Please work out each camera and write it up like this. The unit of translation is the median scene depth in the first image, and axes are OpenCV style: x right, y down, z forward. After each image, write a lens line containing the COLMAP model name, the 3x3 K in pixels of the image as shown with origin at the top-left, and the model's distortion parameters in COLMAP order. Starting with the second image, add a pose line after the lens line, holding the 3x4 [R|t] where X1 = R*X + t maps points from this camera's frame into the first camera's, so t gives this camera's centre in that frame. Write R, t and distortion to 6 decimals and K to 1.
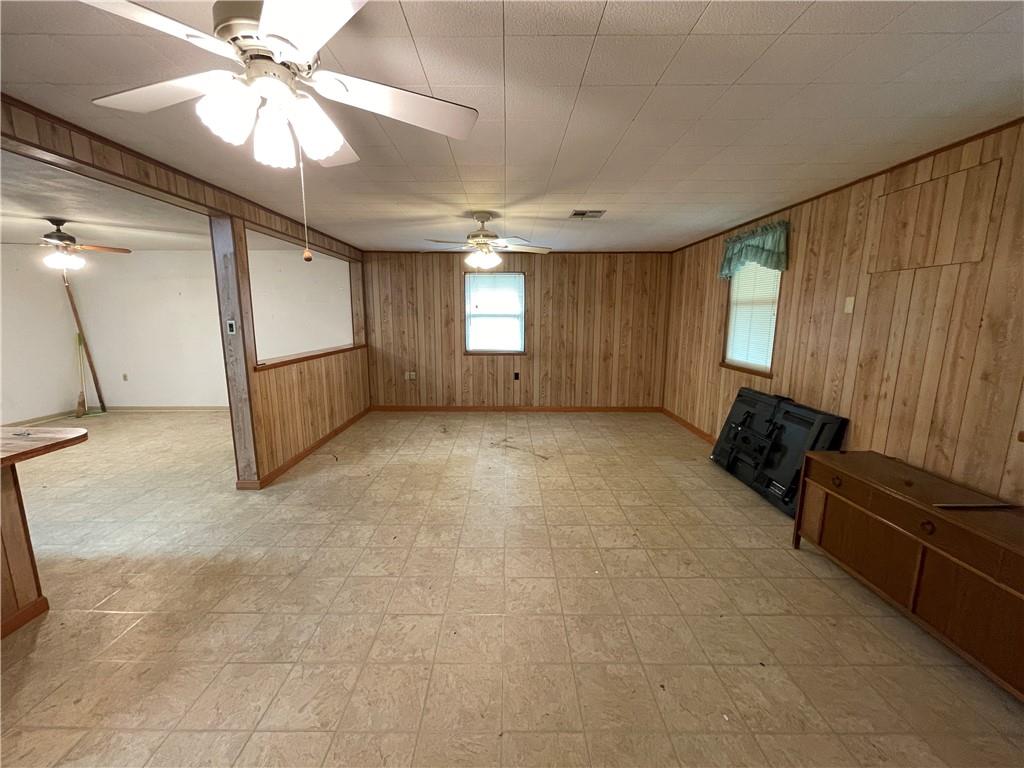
lens RADIAL K [[412.3, 0, 507.8], [0, 412.3, 383.4], [0, 0, 1]] dist [0.004315, 0.000304]
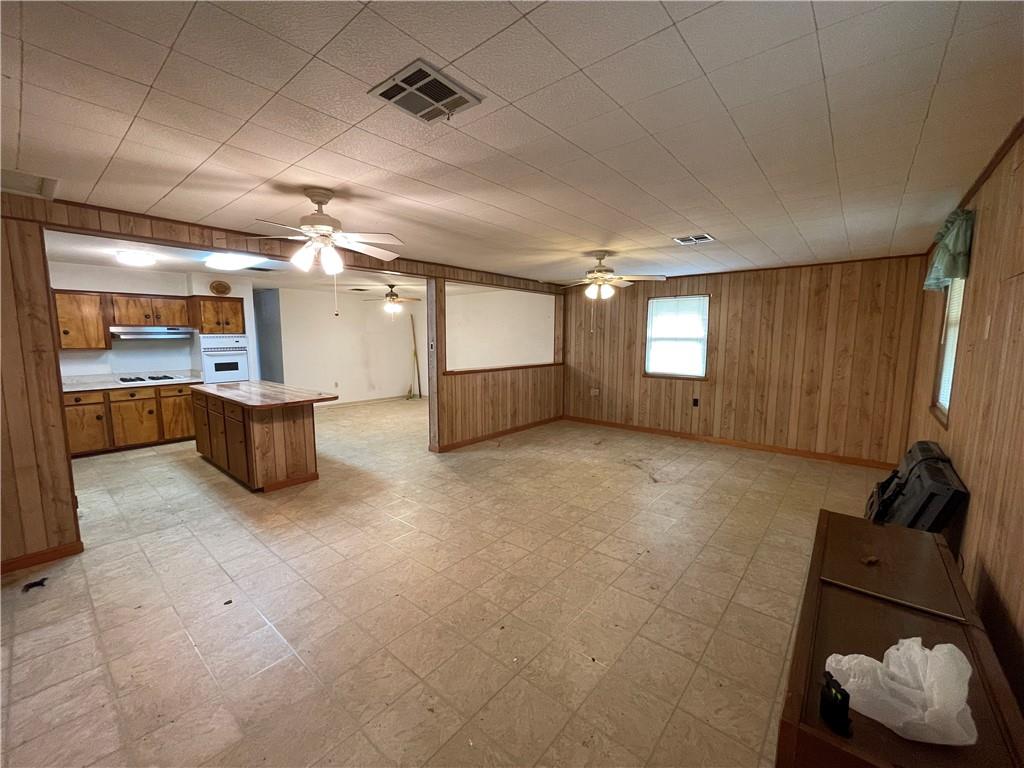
lens RADIAL K [[412.3, 0, 512.3], [0, 412.3, 386.0], [0, 0, 1]] dist [0.004315, 0.000304]
pose [[0.768603, 0.076753, -0.635106, 0.387104], [-0.106854, 0.994233, -0.009160, -0.001784], [0.630740, 0.074904, 0.772371, -0.010285]]
